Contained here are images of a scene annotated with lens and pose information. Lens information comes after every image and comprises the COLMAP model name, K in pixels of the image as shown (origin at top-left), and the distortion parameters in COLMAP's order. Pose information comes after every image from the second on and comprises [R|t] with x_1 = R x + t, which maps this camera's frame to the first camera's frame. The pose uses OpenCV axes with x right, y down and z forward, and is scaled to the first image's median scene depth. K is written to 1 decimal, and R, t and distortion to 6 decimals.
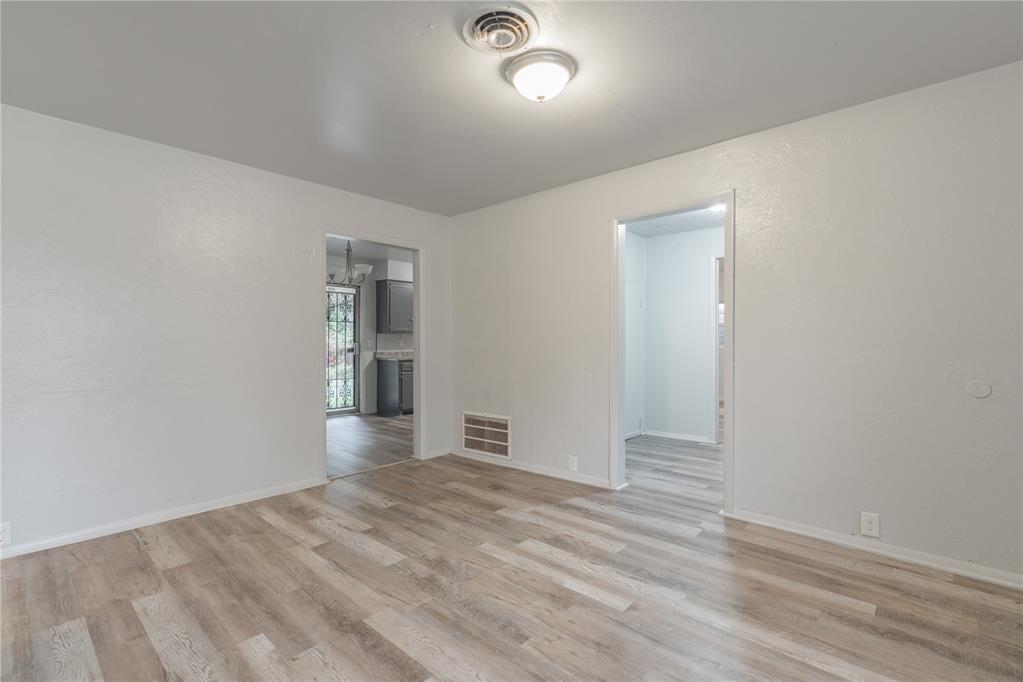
lens RADIAL K [[459.7, 0, 517.8], [0, 459.7, 342.7], [0, 0, 1]] dist [-0.009040, 0.002757]
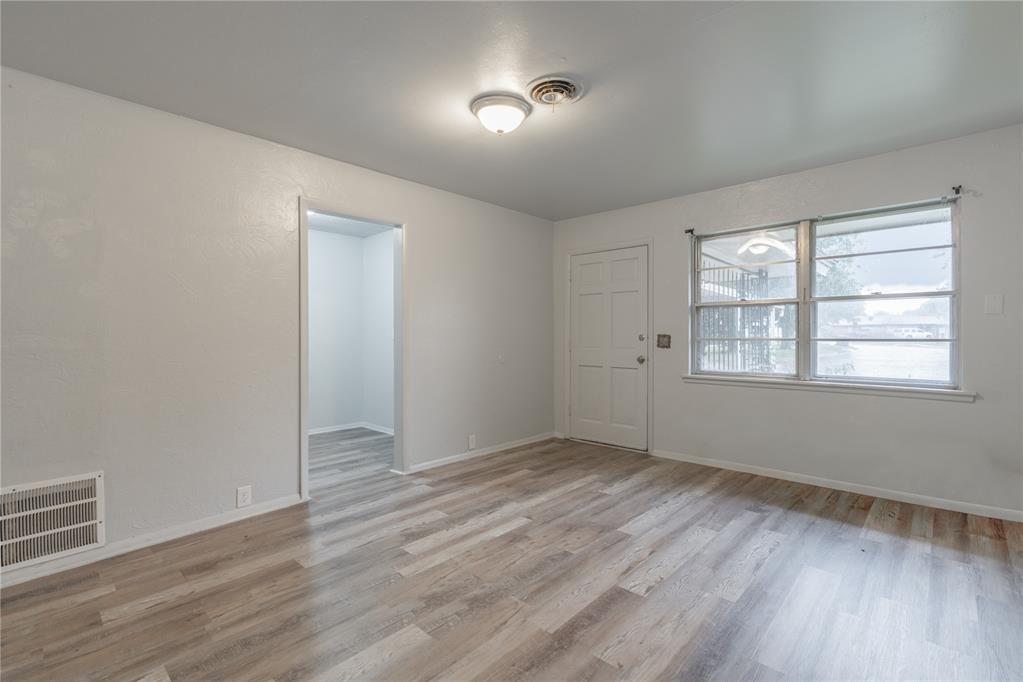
lens RADIAL K [[459.7, 0, 508.3], [0, 459.7, 346.0], [0, 0, 1]] dist [-0.009040, 0.002757]
pose [[0.034509, -0.022535, 0.999150, -0.933536], [0.010124, 0.999702, 0.022197, -0.006860], [-0.999353, 0.009350, 0.034727, 0.769790]]
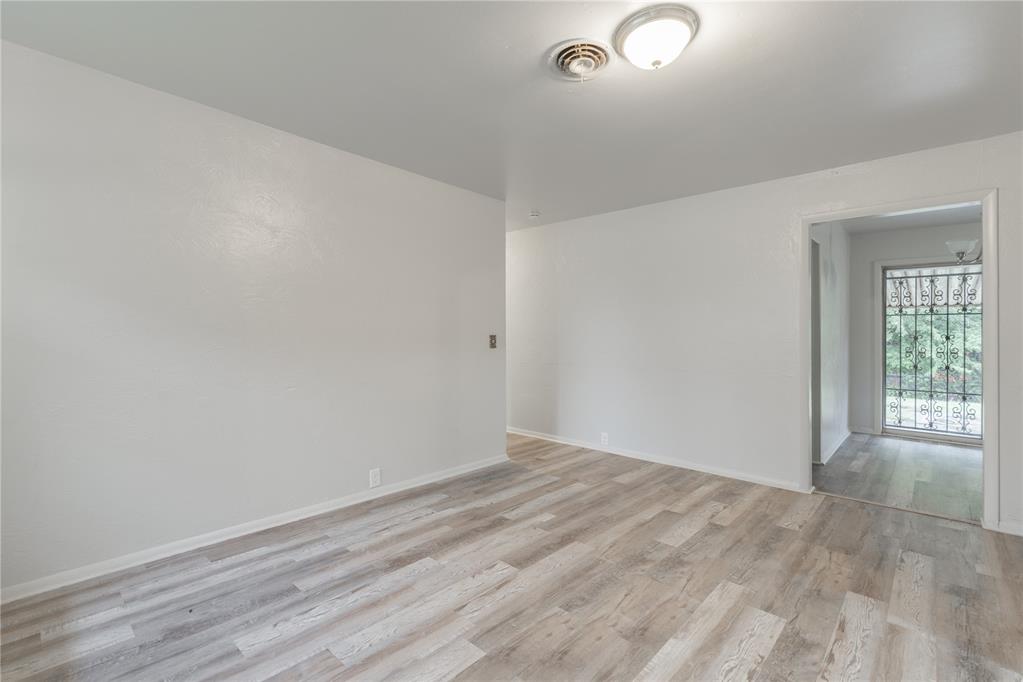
lens RADIAL K [[459.7, 0, 511.5], [0, 459.7, 337.6], [0, 0, 1]] dist [-0.009040, 0.002757]
pose [[-0.019201, 0.003805, -0.999808, 0.772642], [-0.012317, 0.999916, 0.004042, -0.010337], [0.999740, 0.012393, -0.019152, 0.603195]]
